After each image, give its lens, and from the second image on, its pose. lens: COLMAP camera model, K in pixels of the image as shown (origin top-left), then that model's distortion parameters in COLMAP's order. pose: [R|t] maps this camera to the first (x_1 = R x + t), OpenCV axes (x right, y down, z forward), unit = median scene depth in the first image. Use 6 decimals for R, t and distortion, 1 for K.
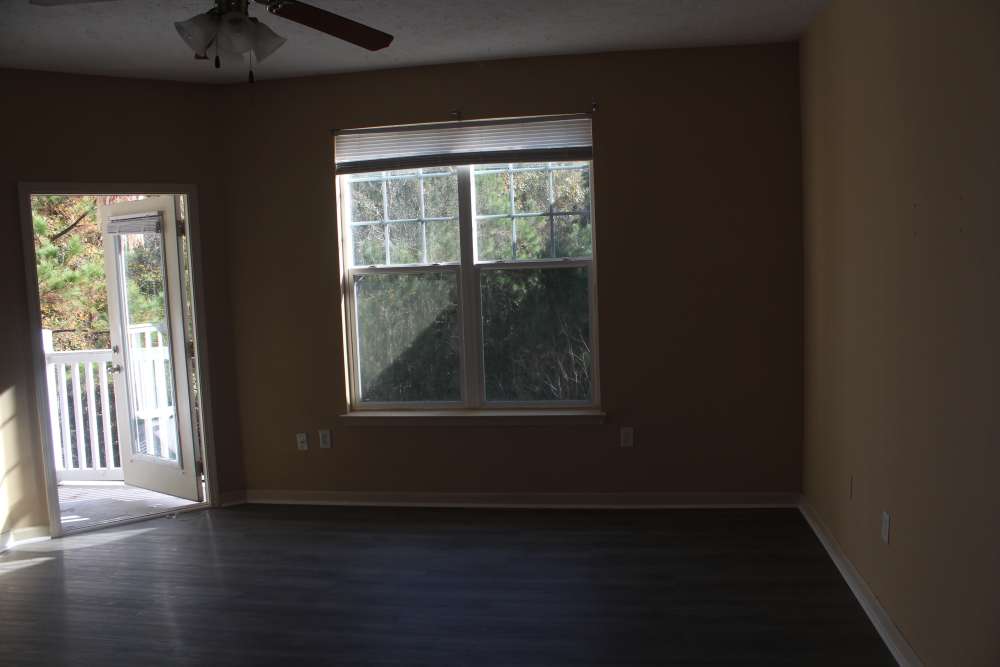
lens RADIAL K [[827.5, 0, 500.0], [0, 827.5, 333.5], [0, 0, 1]] dist [-0.168411, 0.142612]
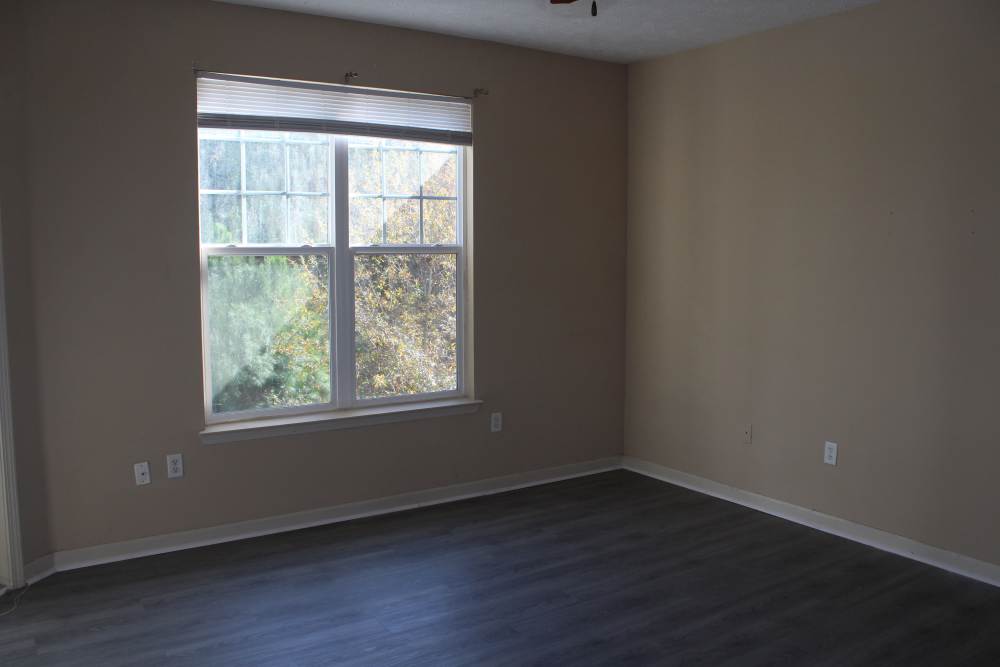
lens RADIAL K [[827.5, 0, 500.0], [0, 827.5, 333.5], [0, 0, 1]] dist [-0.168411, 0.142612]
pose [[0.741002, -0.029123, 0.670871, -0.509371], [0.037774, 0.999285, 0.001657, 0.014580], [-0.670440, 0.024114, 0.741572, 0.232641]]
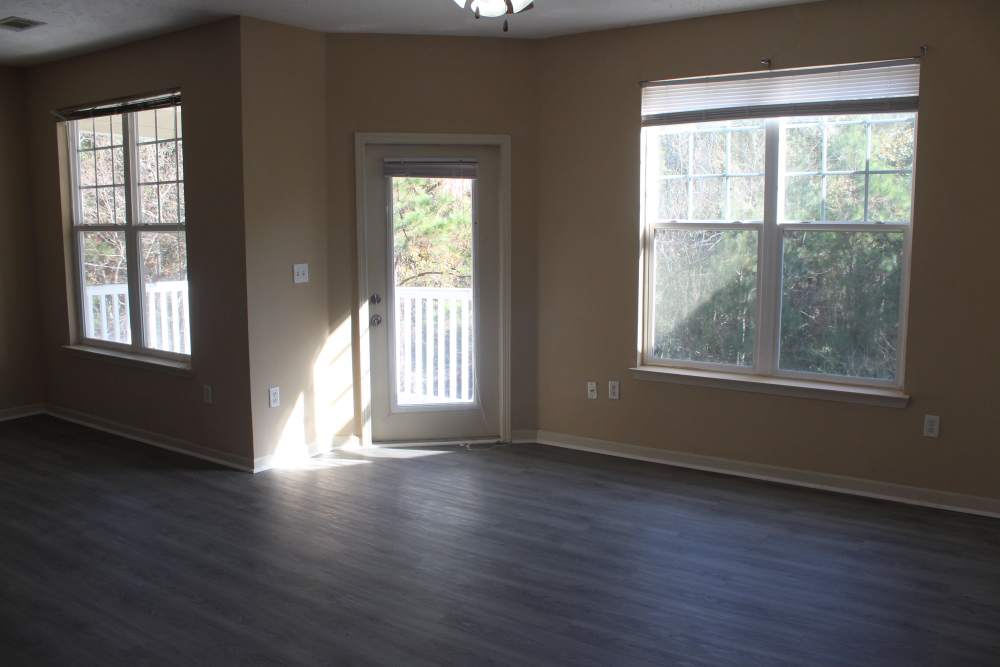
lens RADIAL K [[827.5, 0, 500.0], [0, 827.5, 333.5], [0, 0, 1]] dist [-0.168411, 0.142612]
pose [[0.900842, 0.092448, -0.424189, 0.087276], [-0.072658, 0.995388, 0.062634, 0.006141], [0.428023, -0.025602, 0.903405, 0.024174]]
